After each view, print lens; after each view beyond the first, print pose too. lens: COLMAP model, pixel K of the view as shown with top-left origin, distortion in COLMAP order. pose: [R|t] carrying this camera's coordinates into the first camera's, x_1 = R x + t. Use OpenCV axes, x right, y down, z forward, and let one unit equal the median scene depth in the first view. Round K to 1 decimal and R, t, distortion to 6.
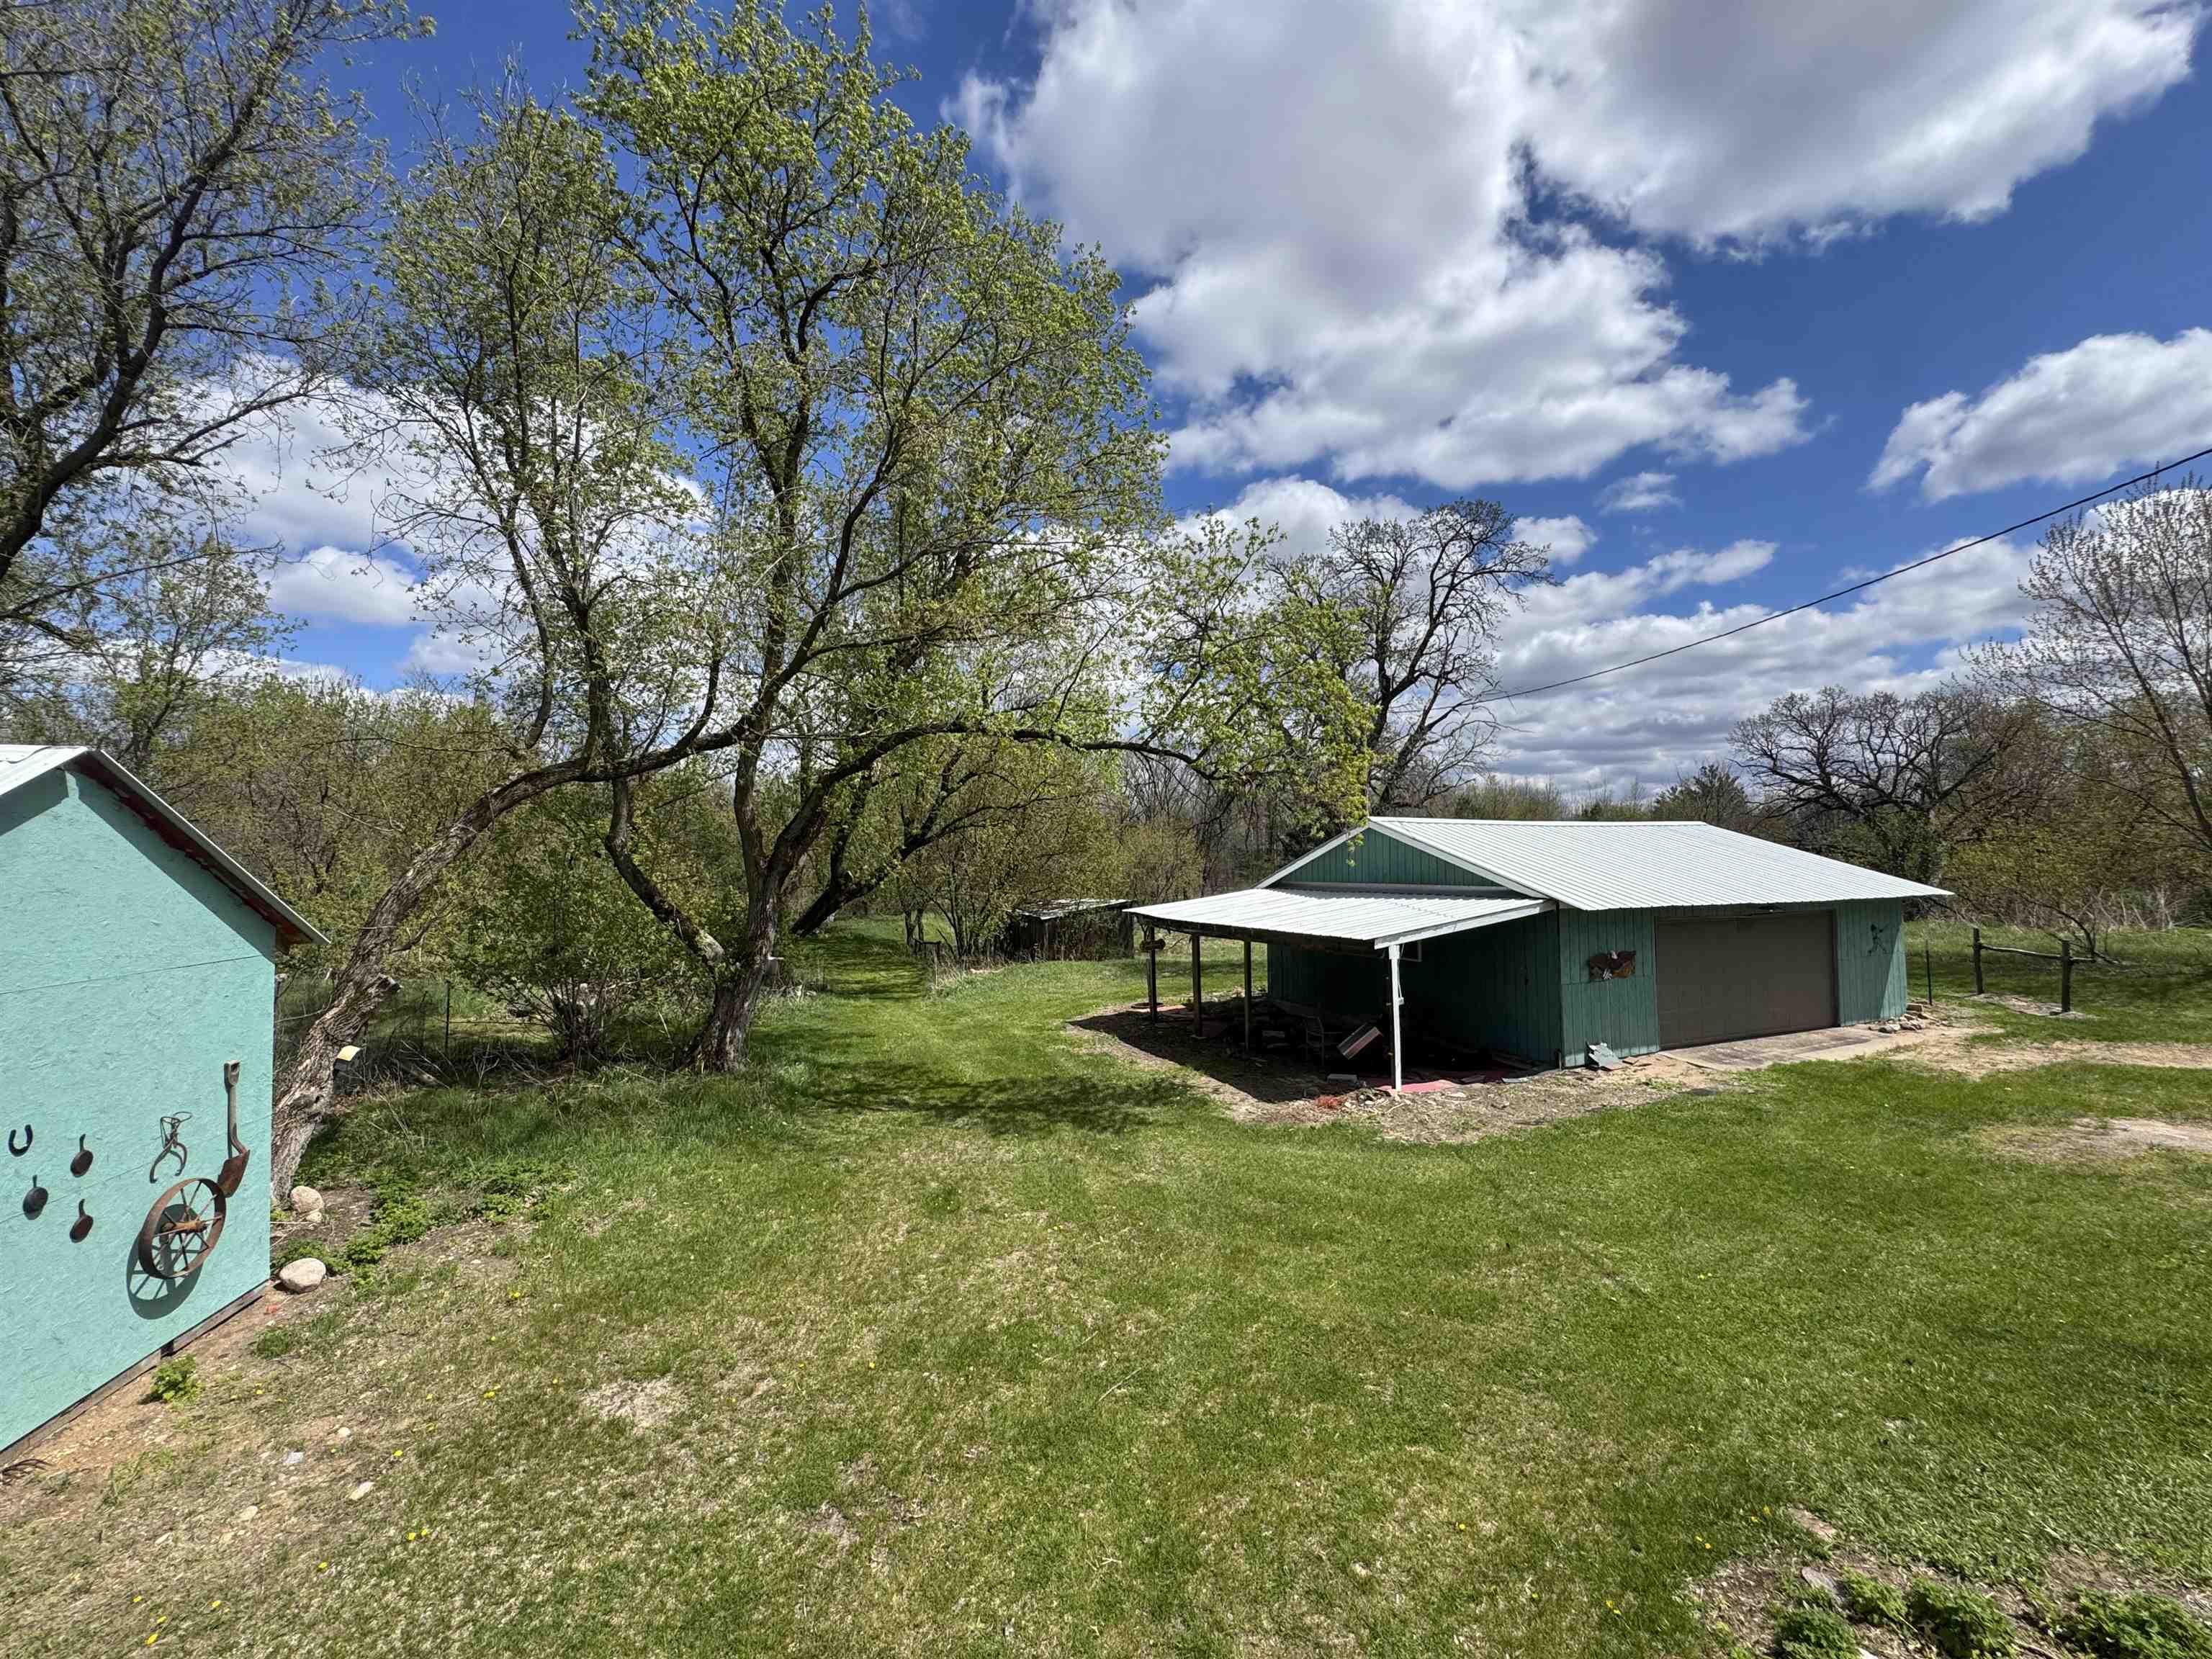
lens RADIAL K [[902.8, 0, 1106.2], [0, 902.8, 821.5], [0, 0, 1]] dist [0.027539, -0.012872]
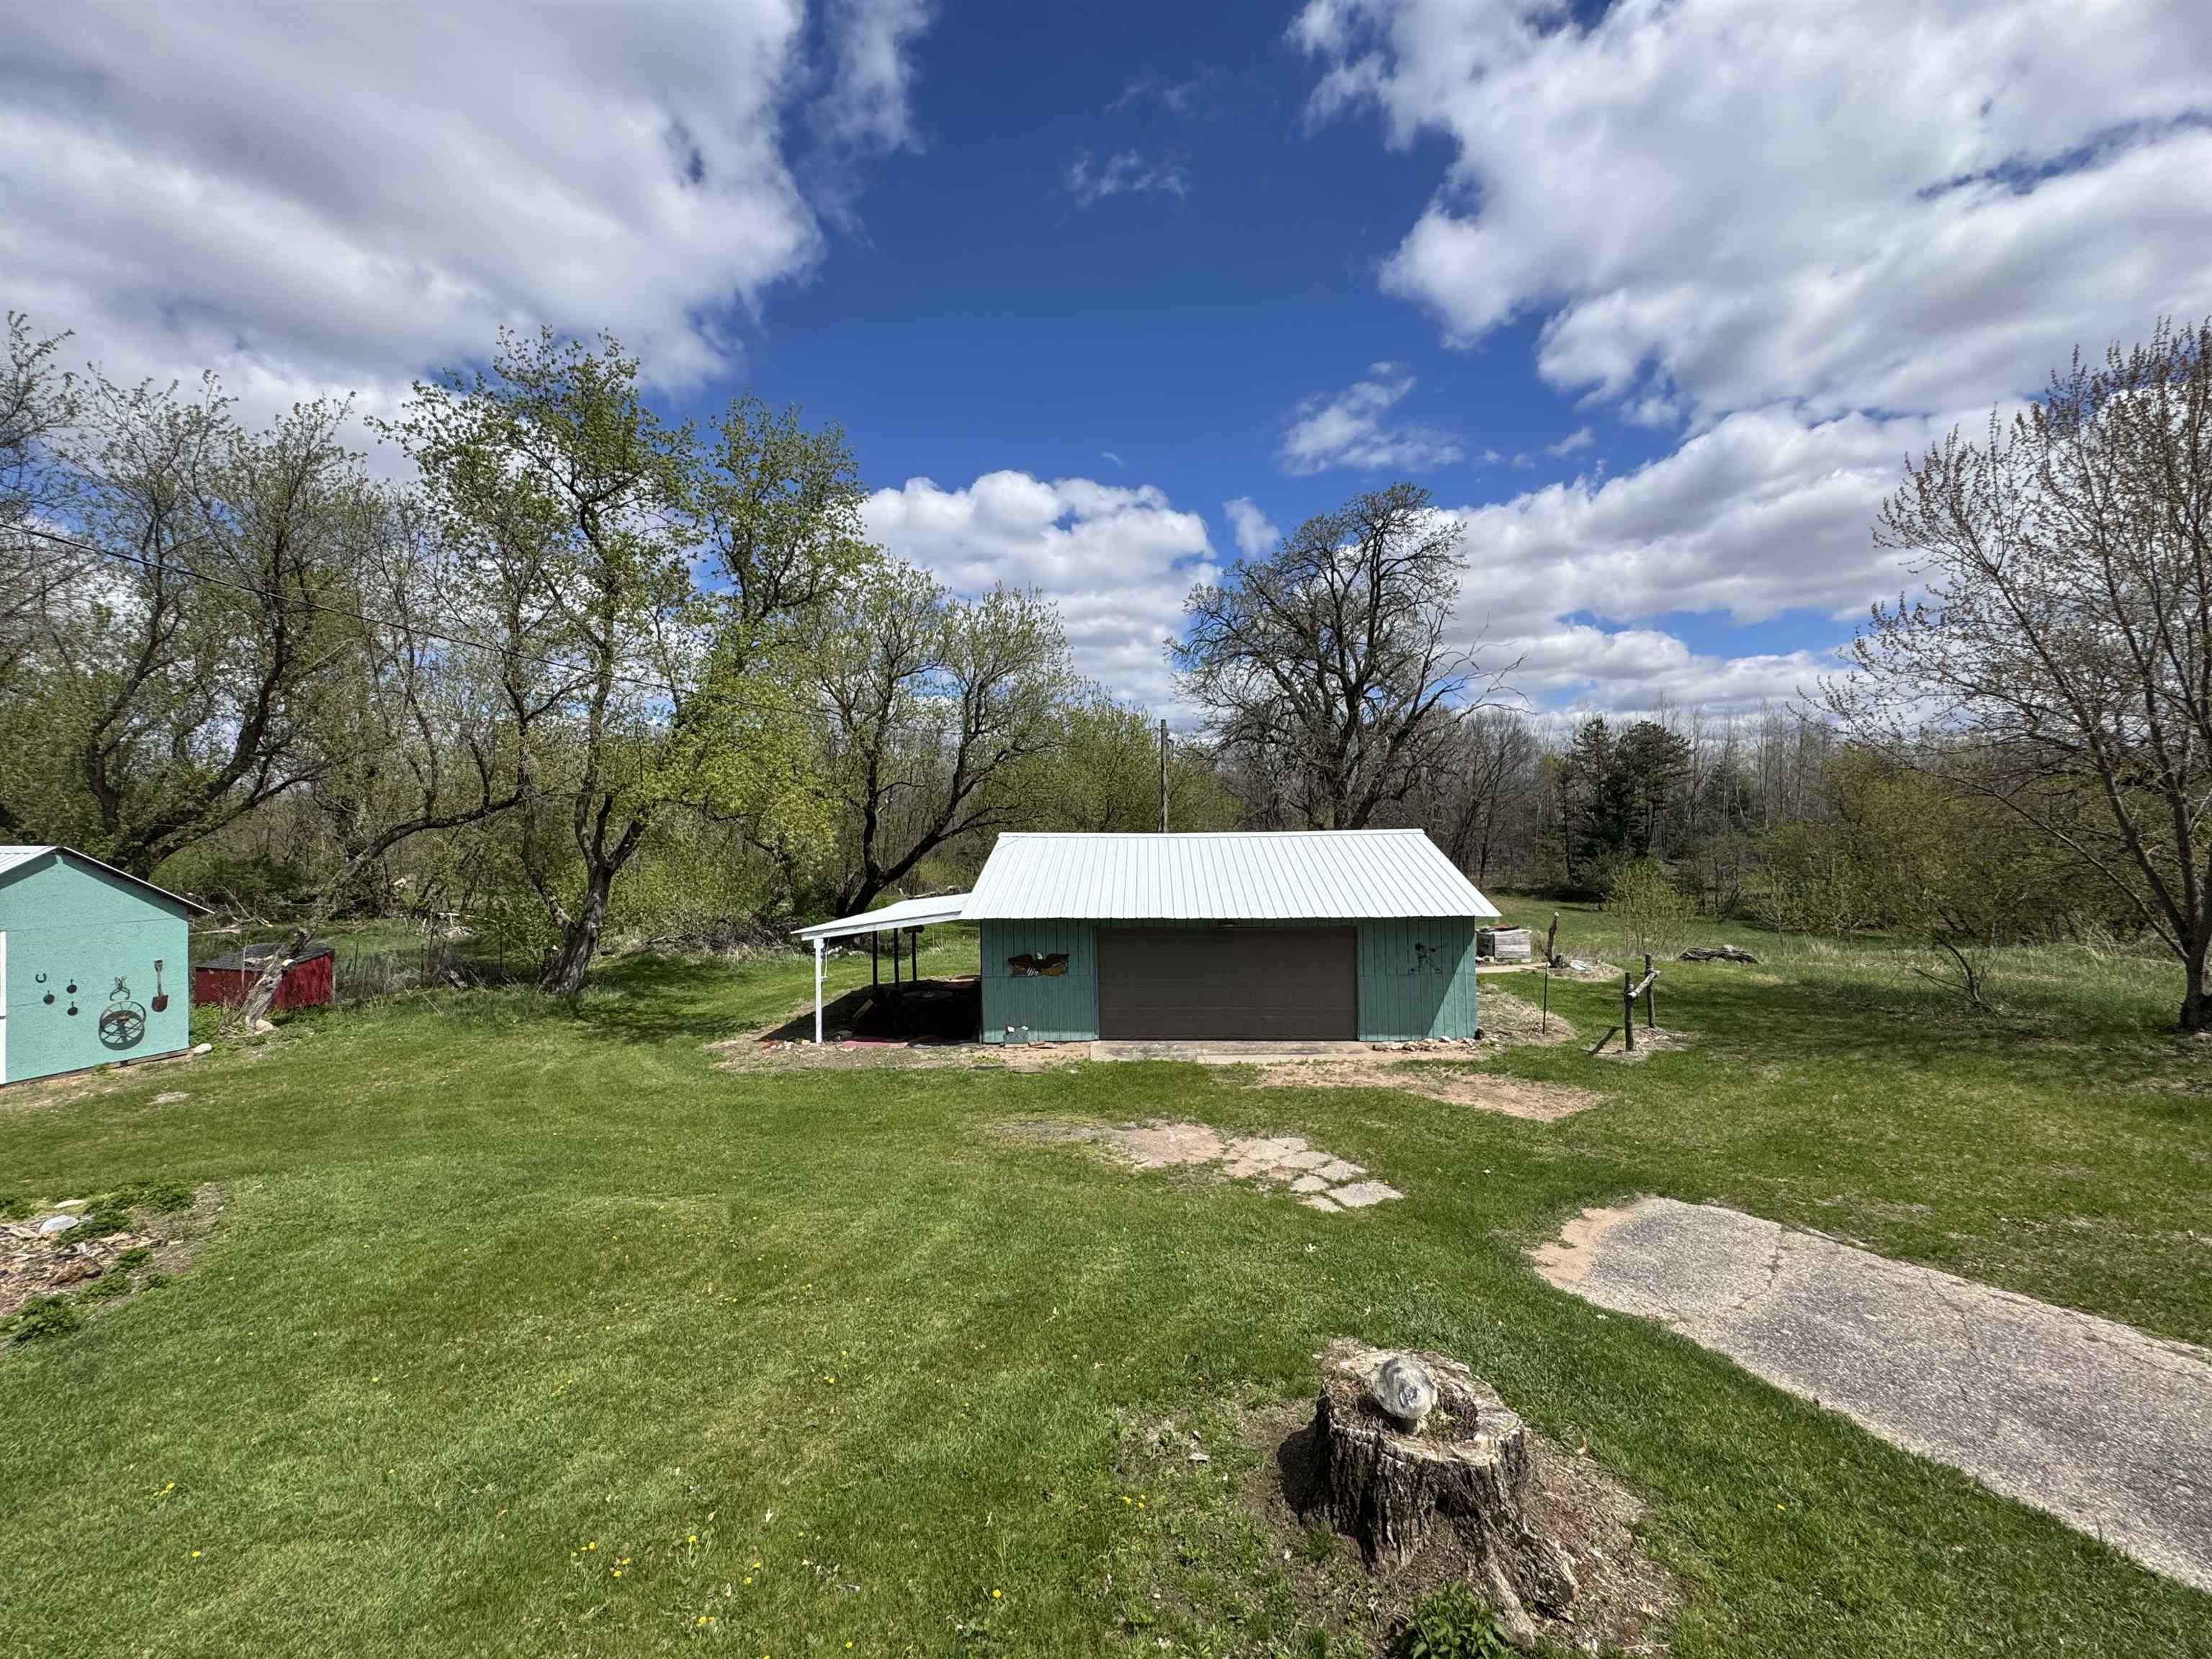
lens RADIAL K [[881.8, 0, 1106.0], [0, 881.8, 829.5], [0, 0, 1]] dist [-0.014878, 0.000505]
pose [[0.907133, -0.003160, -0.420833, 0.520434], [0.017769, 0.999368, 0.030798, -0.026766], [0.420469, -0.035416, 0.906615, -0.013363]]
